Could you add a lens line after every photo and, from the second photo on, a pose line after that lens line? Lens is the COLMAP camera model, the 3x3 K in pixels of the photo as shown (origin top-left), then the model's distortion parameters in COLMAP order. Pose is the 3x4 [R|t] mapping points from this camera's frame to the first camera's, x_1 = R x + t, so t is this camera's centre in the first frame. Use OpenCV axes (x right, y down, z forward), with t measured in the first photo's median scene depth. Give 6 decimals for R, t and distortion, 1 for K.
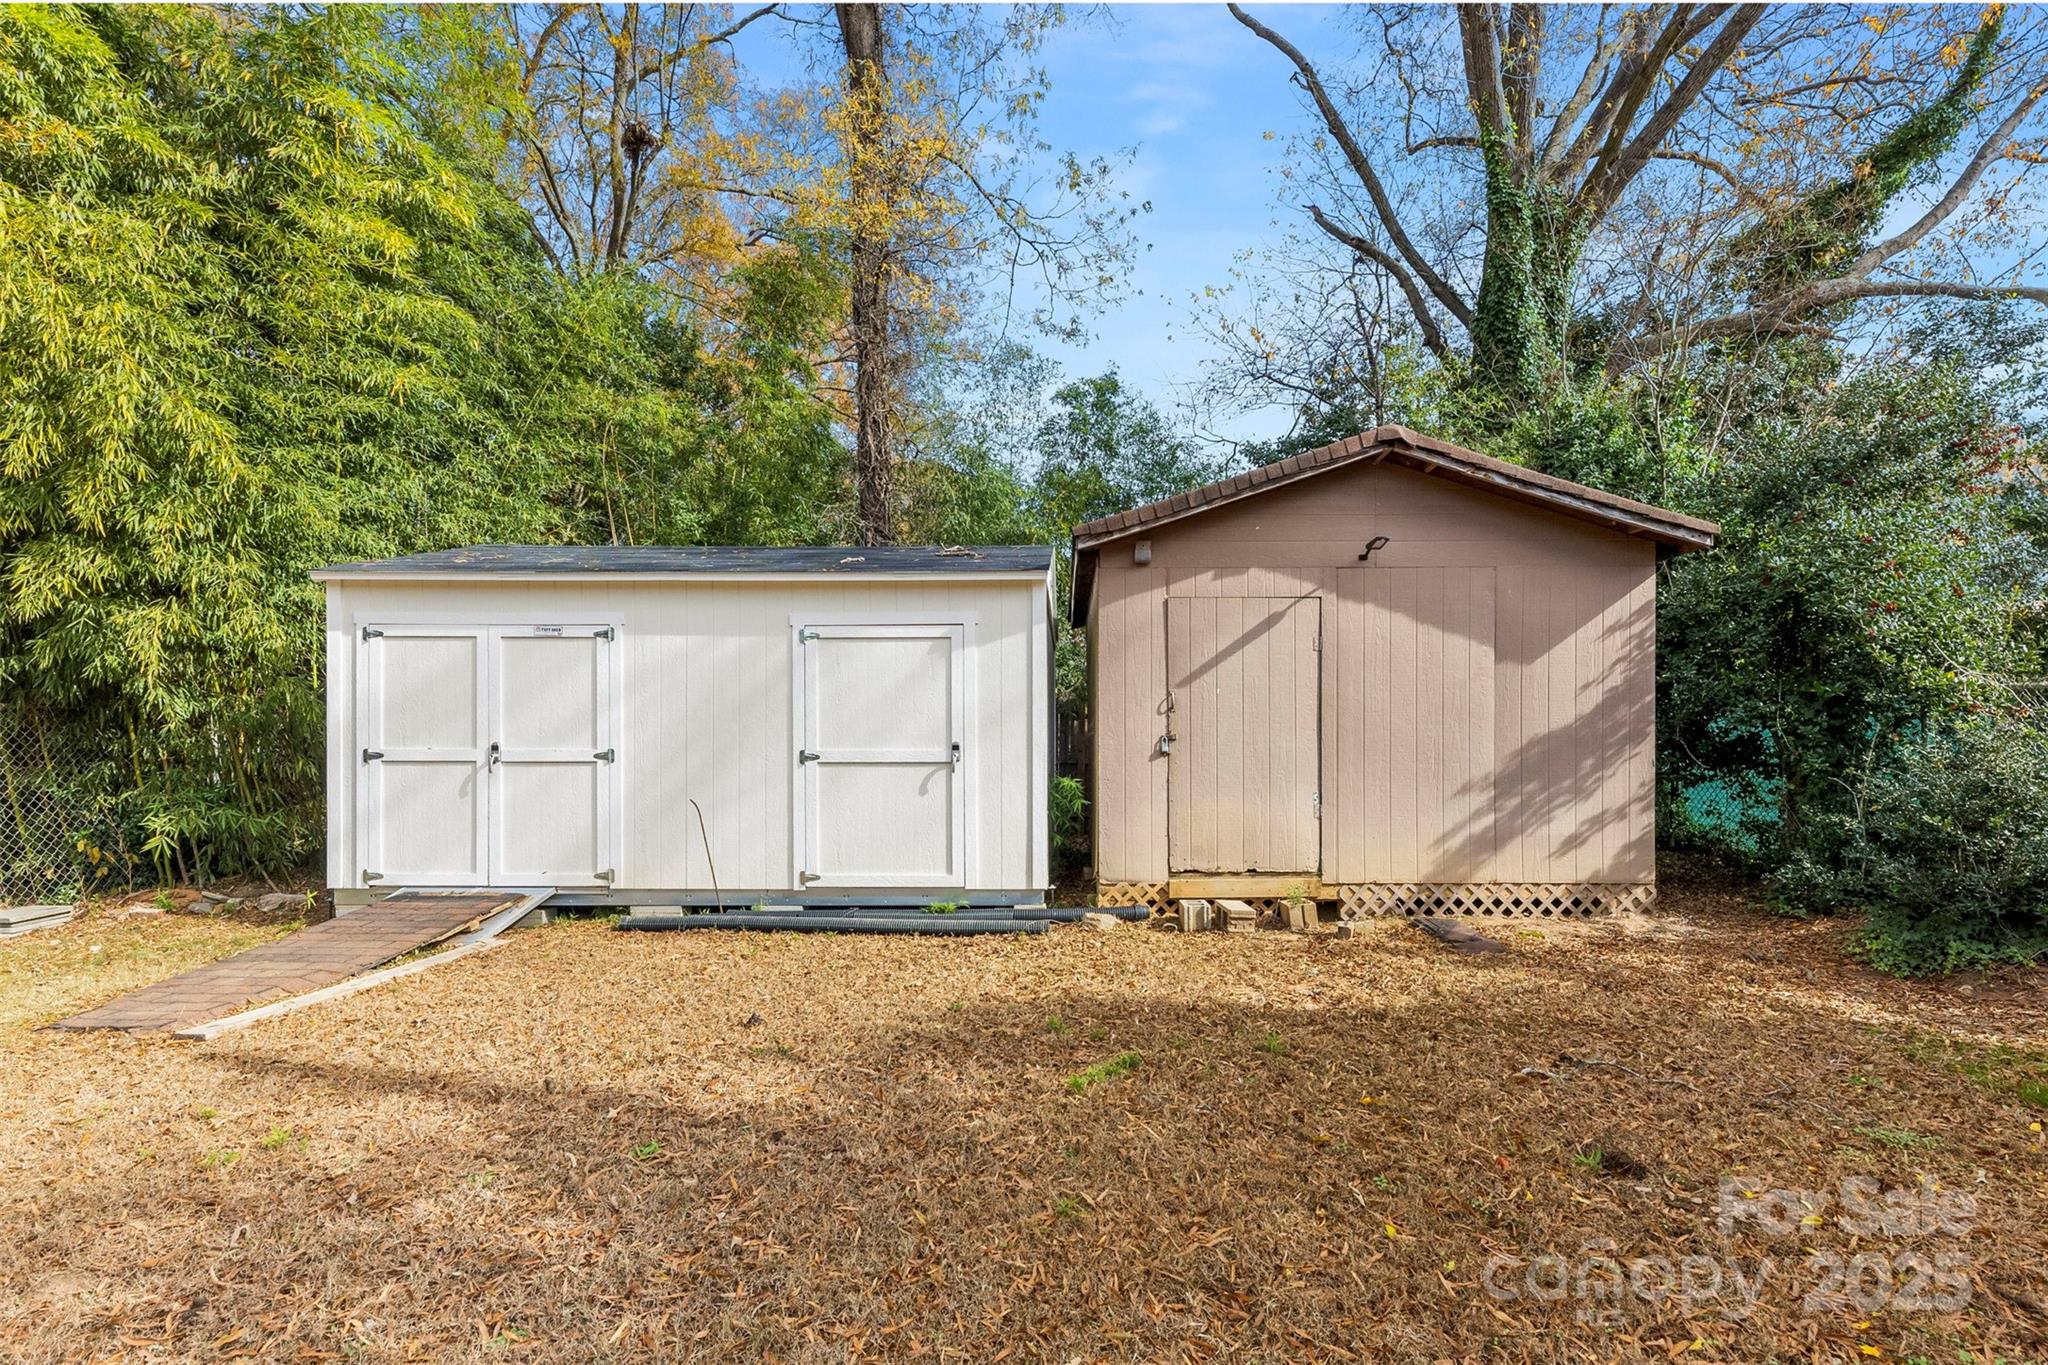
lens RADIAL K [[818.8, 0, 1130.3], [0, 818.8, 774.9], [0, 0, 1]] dist [0.003324, 0.000289]
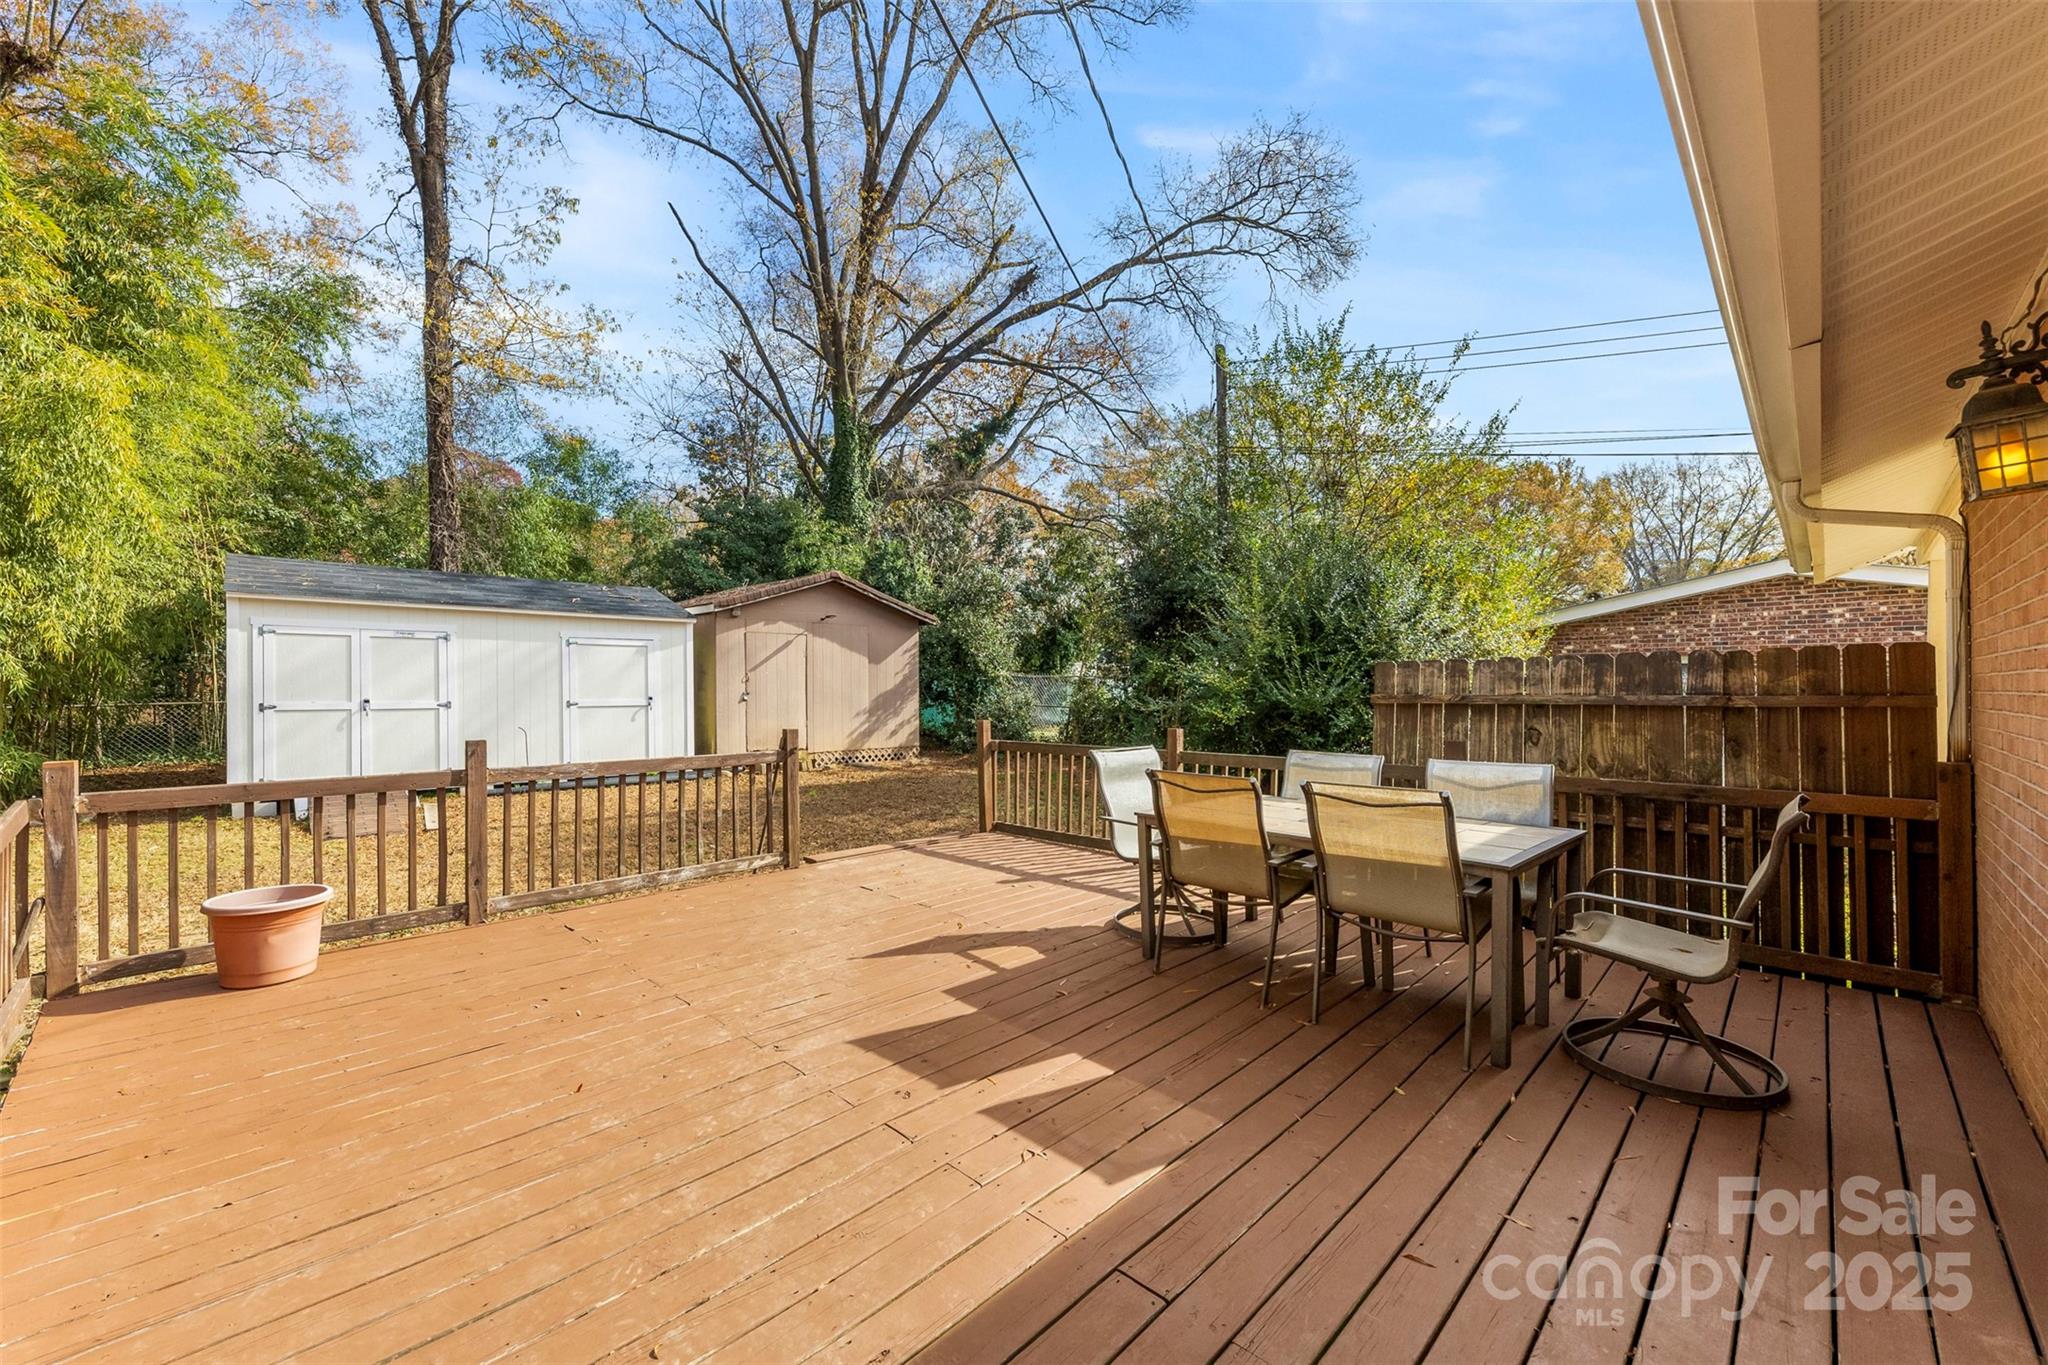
lens RADIAL K [[818.8, 0, 1027.3], [0, 818.8, 686.3], [0, 0, 1]] dist [0.003324, 0.000289]
pose [[0.719094, 0.000333, 0.694912, -0.973581], [0.004607, 0.999976, -0.005246, -0.049766], [-0.694897, 0.006974, 0.719075, -1.183617]]
